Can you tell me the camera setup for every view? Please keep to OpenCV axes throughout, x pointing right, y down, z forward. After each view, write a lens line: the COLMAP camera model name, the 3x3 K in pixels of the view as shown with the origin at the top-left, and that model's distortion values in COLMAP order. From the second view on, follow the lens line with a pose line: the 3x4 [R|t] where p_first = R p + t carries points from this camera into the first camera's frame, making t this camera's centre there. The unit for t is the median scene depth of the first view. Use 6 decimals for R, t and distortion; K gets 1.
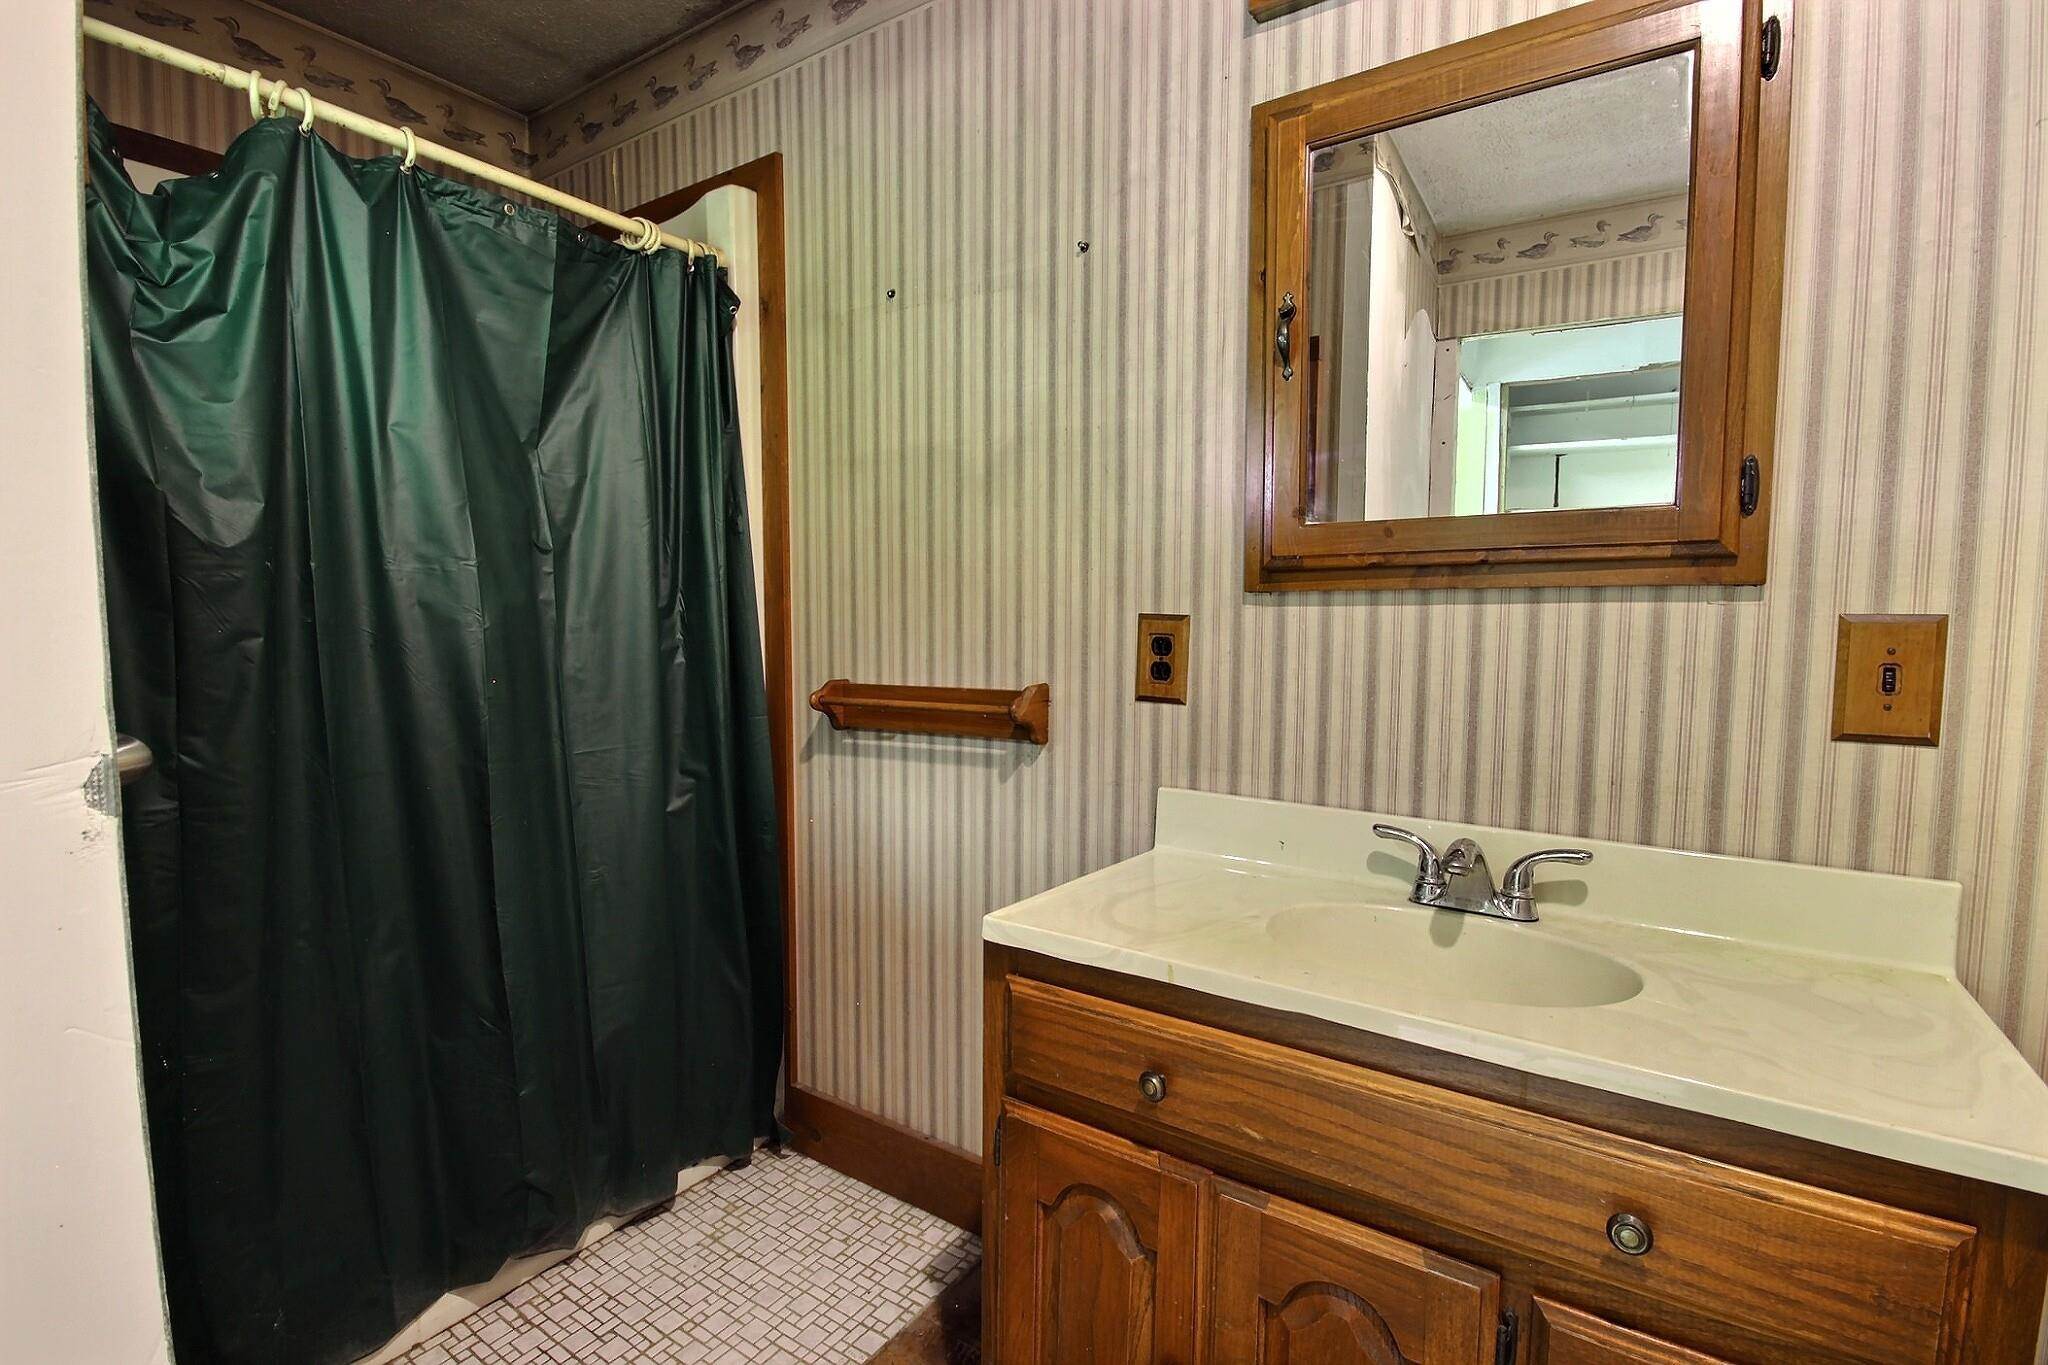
lens RADIAL K [[947.0, 0, 1033.6], [0, 947.0, 685.8], [0, 0, 1]] dist [-0.004747, -0.001094]
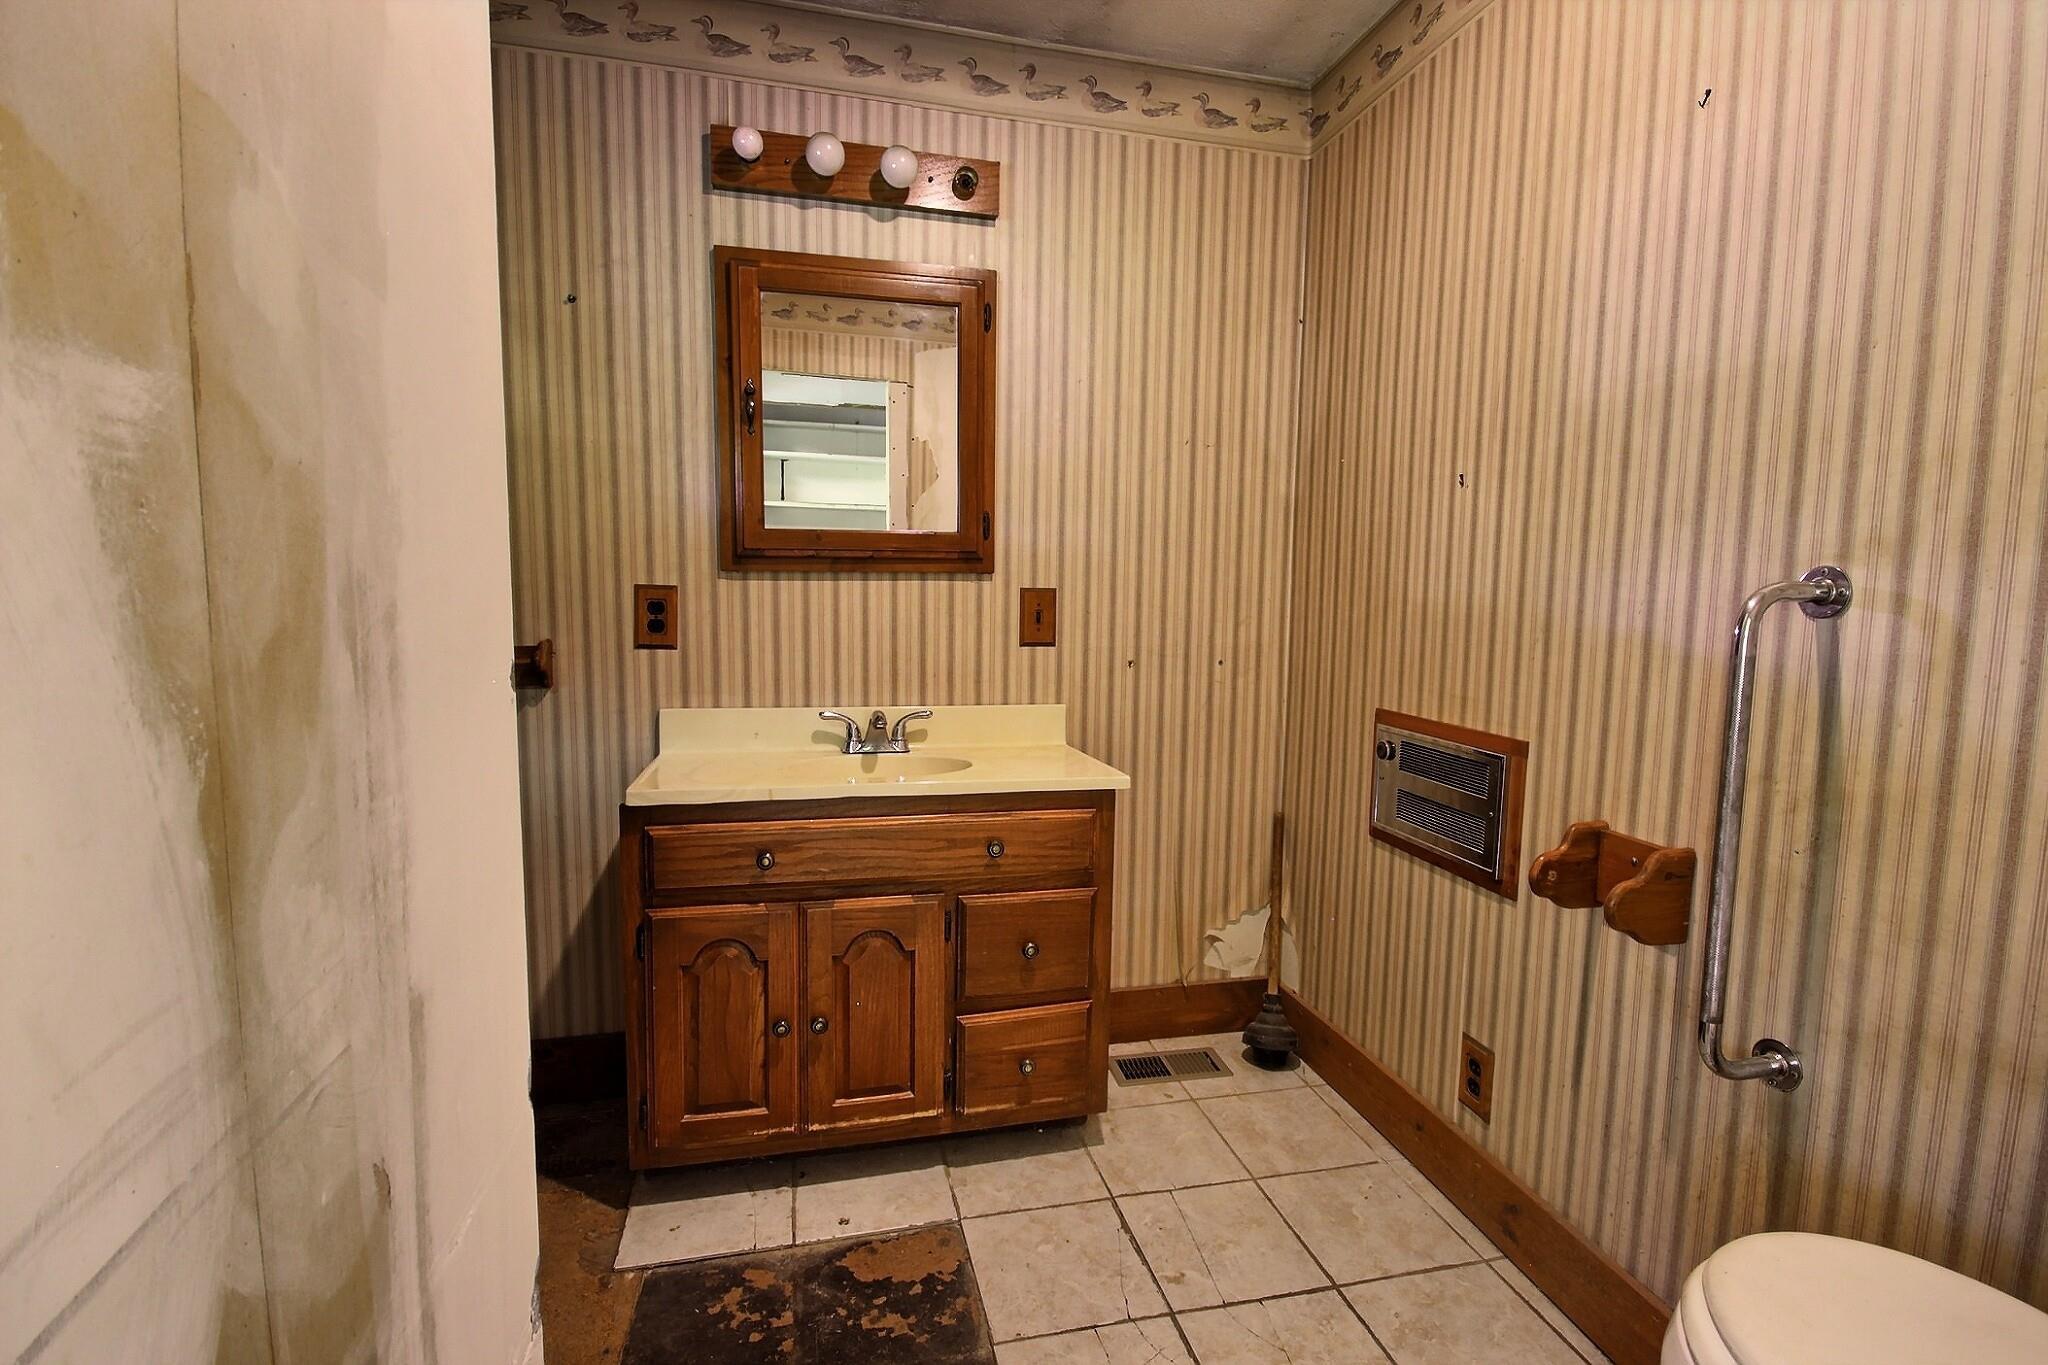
lens RADIAL K [[947.0, 0, 1033.6], [0, 947.0, 685.8], [0, 0, 1]] dist [-0.004747, -0.001094]
pose [[0.672394, -0.071132, 0.736767, -0.634666], [0.046800, 0.997466, 0.053591, 0.028634], [-0.738712, -0.001553, 0.674019, -0.416924]]
